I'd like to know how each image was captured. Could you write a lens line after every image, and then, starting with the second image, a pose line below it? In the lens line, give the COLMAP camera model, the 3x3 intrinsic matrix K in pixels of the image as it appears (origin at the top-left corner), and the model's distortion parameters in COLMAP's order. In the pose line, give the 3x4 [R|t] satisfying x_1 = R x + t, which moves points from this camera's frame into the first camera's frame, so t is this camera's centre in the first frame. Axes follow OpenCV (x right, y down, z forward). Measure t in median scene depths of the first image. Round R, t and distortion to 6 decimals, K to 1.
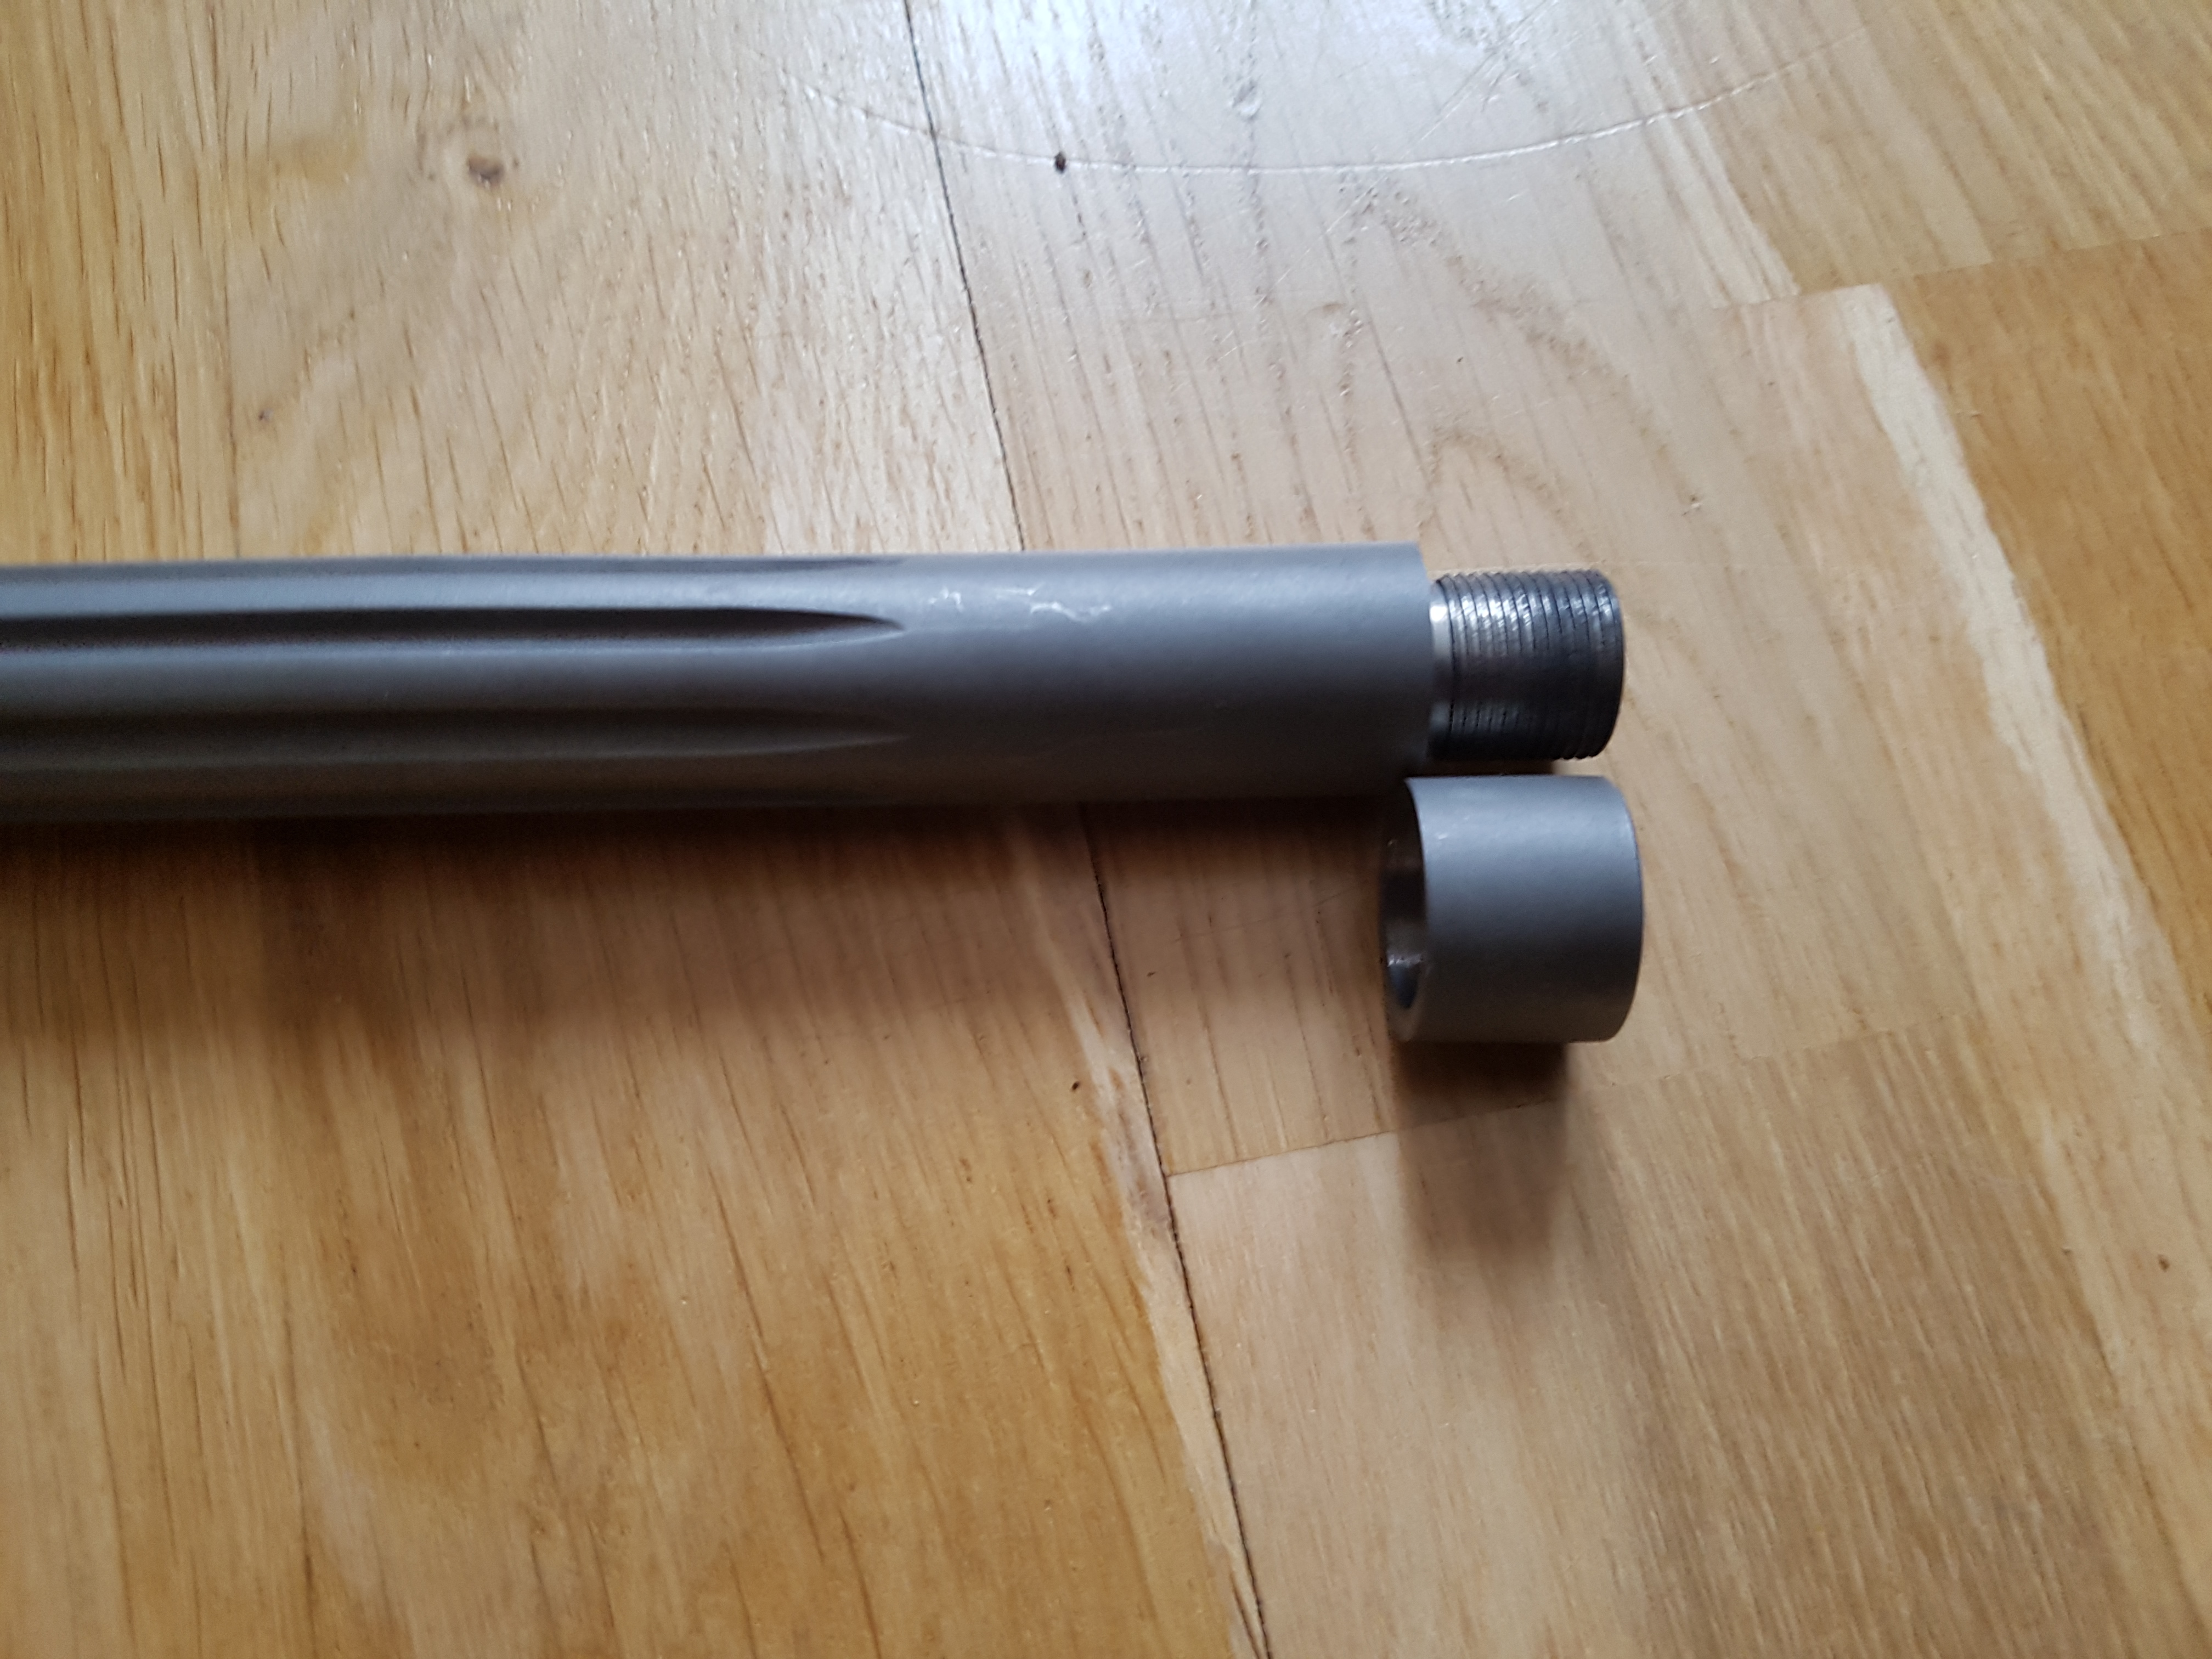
lens RADIAL K [[1641.6, 0, 1108.4], [0, 1641.6, 889.6], [0, 0, 1]] dist [0.132189, -0.269760]
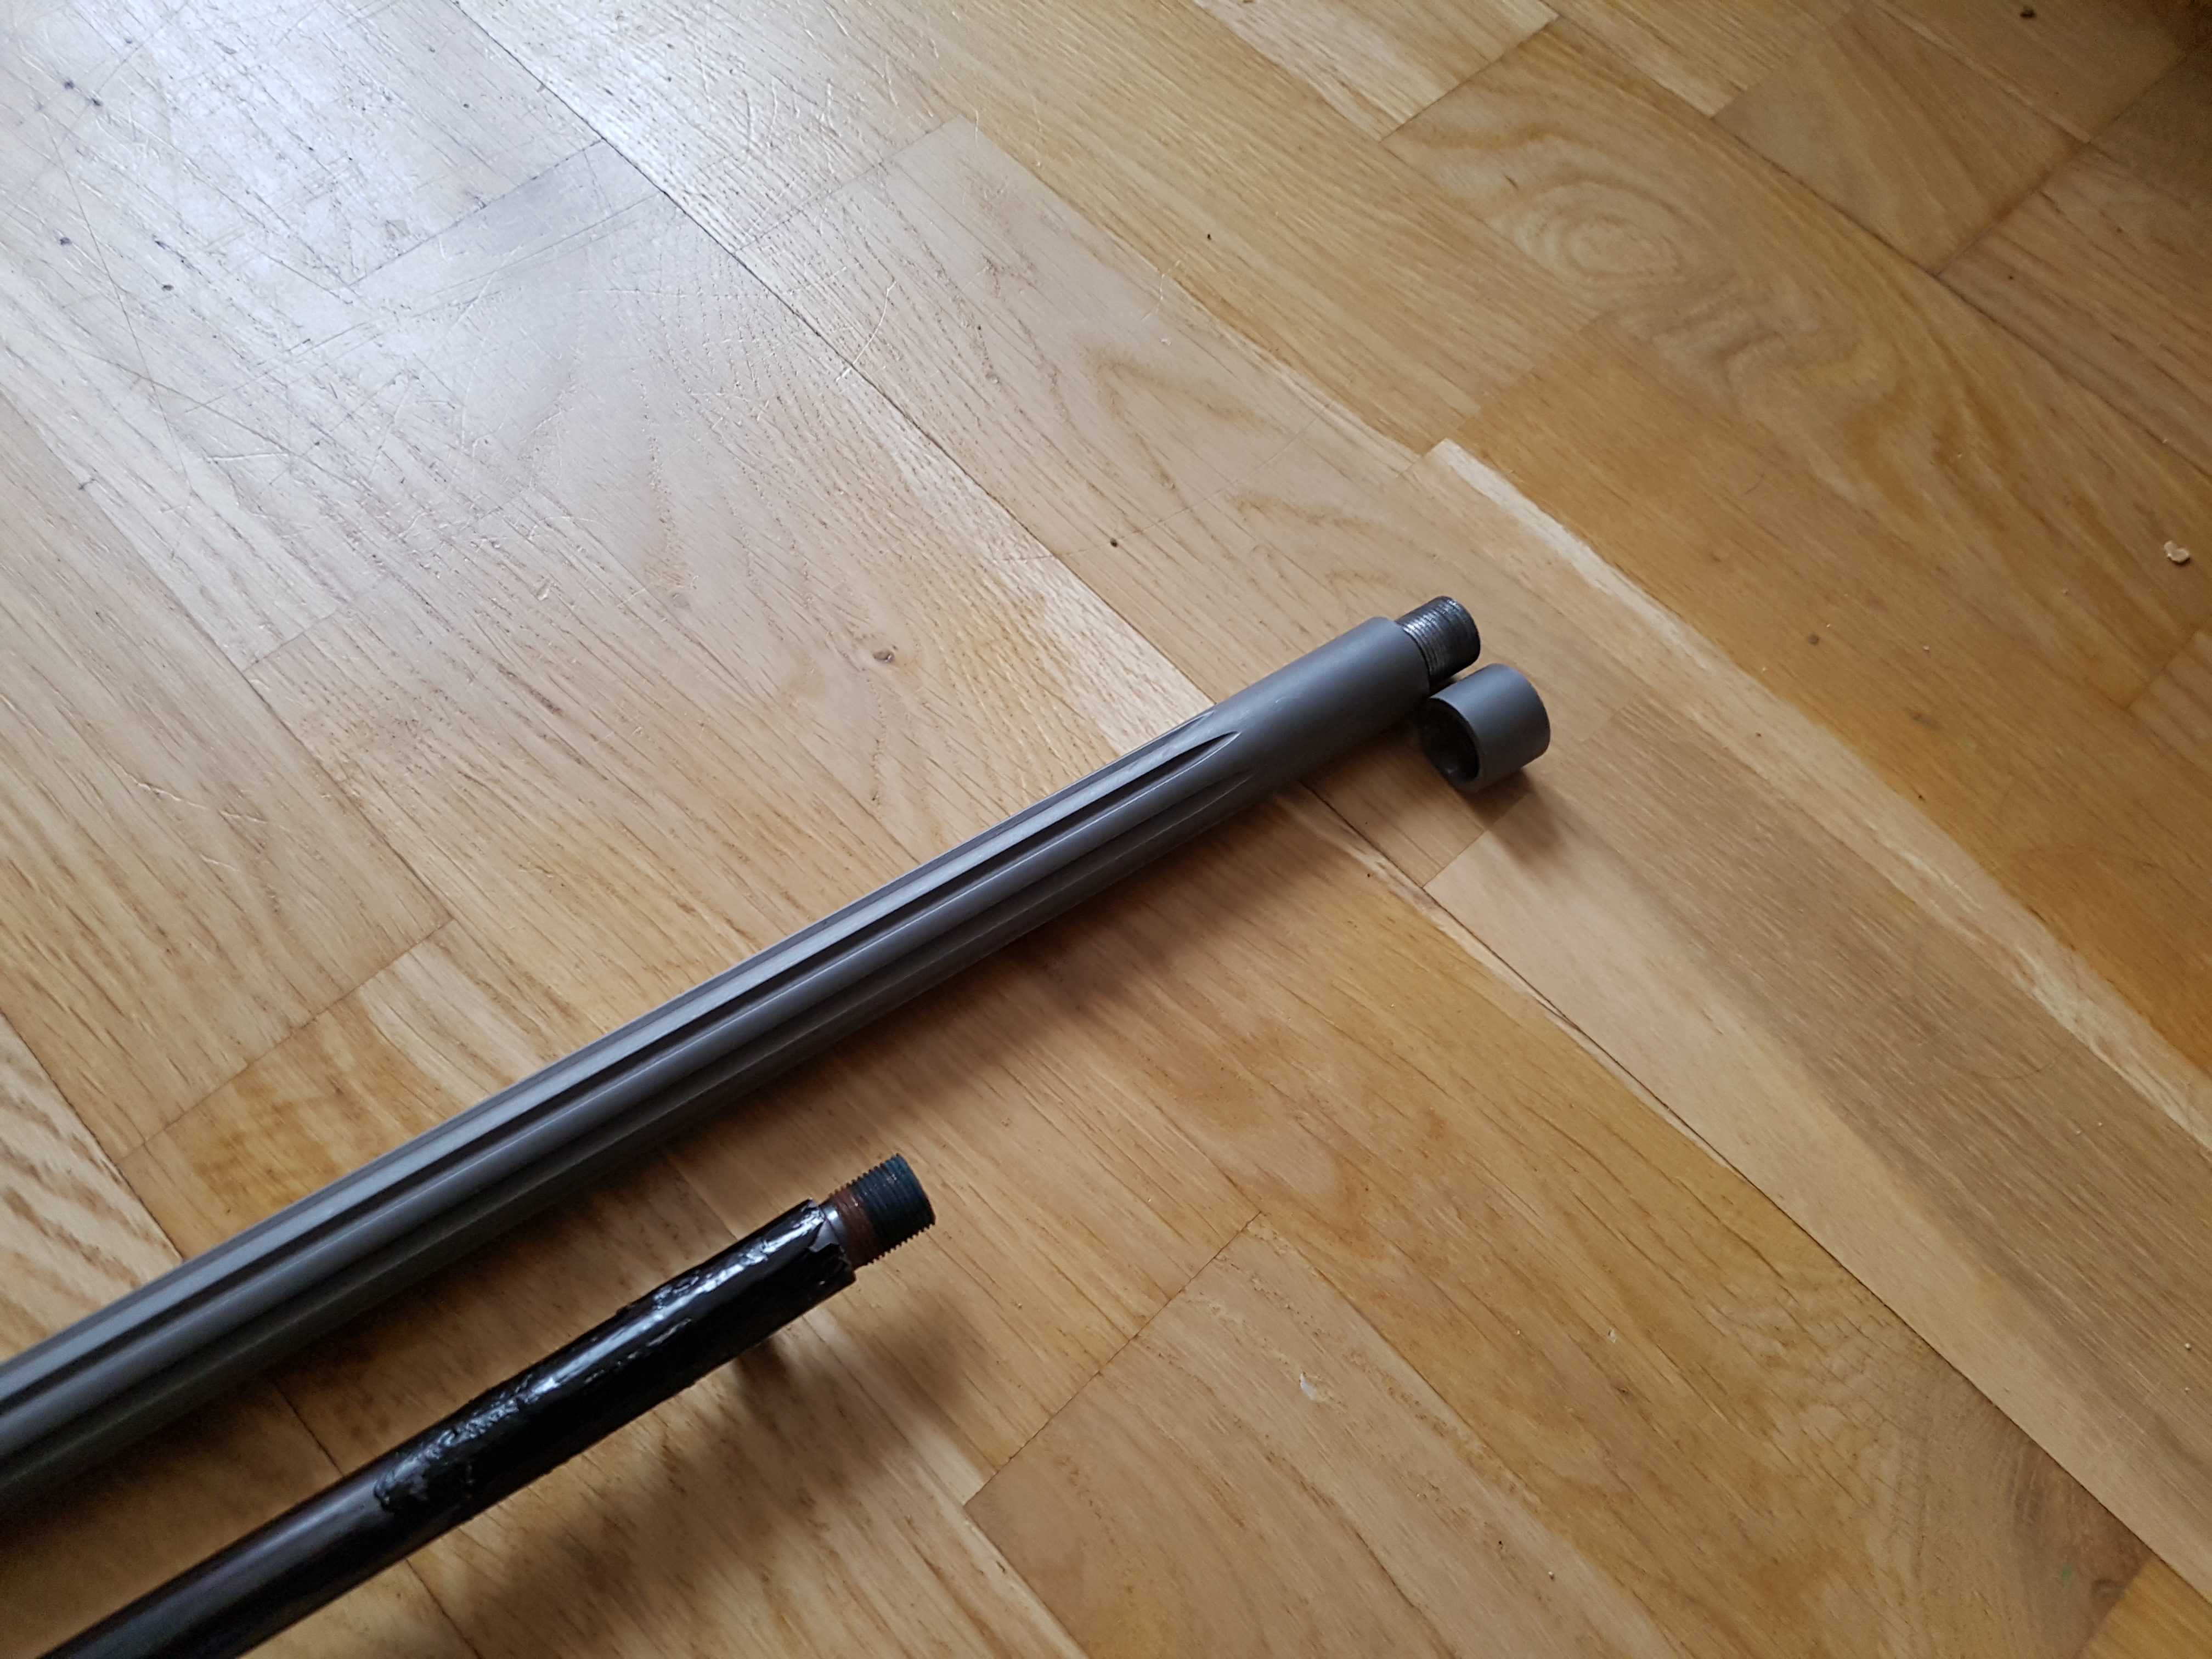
lens RADIAL K [[1641.6, 0, 1108.4], [0, 1641.6, 889.6], [0, 0, 1]] dist [0.132189, -0.269760]
pose [[0.851430, -0.461552, 0.249072, -0.898051], [0.485790, 0.873025, -0.042837, 0.054627], [-0.197674, 0.157470, 0.967537, -1.160018]]
